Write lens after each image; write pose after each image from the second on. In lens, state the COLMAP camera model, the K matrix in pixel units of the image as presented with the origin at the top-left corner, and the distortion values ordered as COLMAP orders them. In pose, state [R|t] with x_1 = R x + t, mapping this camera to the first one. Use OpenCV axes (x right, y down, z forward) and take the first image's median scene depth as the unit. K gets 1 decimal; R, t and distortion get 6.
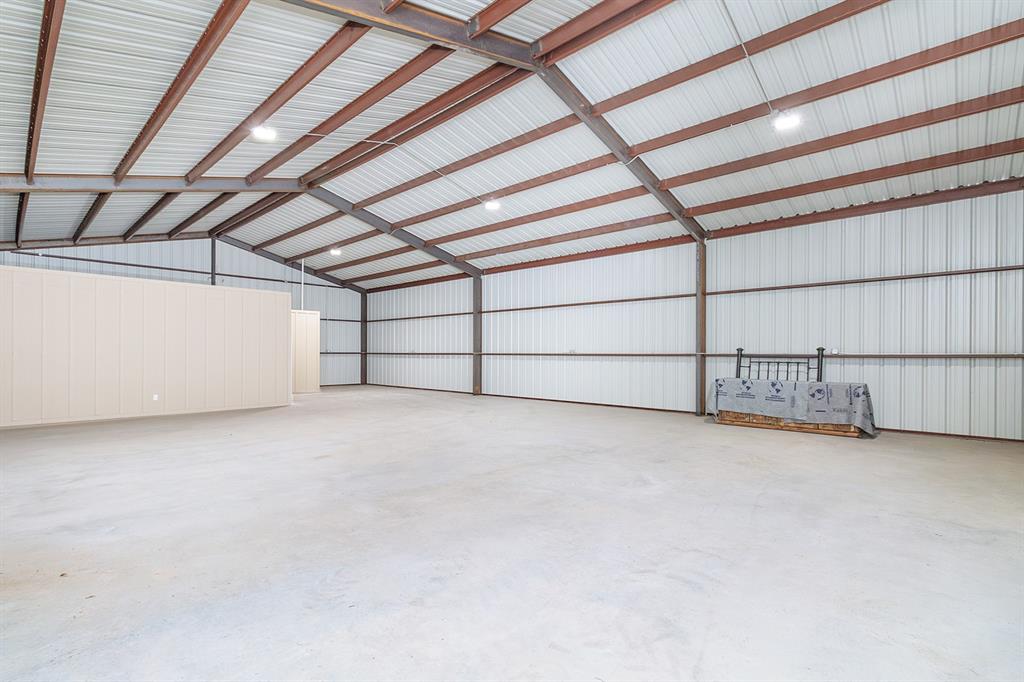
lens RADIAL K [[478.2, 0, 492.0], [0, 478.2, 362.4], [0, 0, 1]] dist [0.018712, 0.013196]
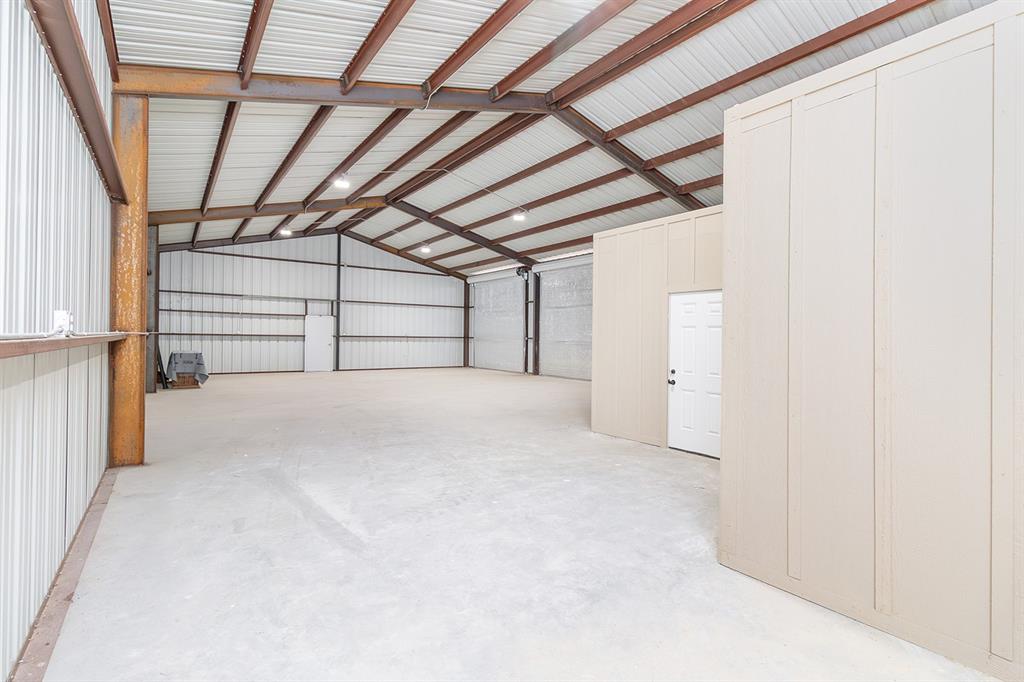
lens RADIAL K [[474.5, 0, 507.9], [0, 474.5, 320.1], [0, 0, 1]] dist [0.016275, 0.000019]
pose [[0.984271, 0.003953, -0.176620, 0.129046], [-0.014140, 0.998305, -0.056458, 0.008085], [0.176097, 0.058068, 0.982659, -0.140849]]
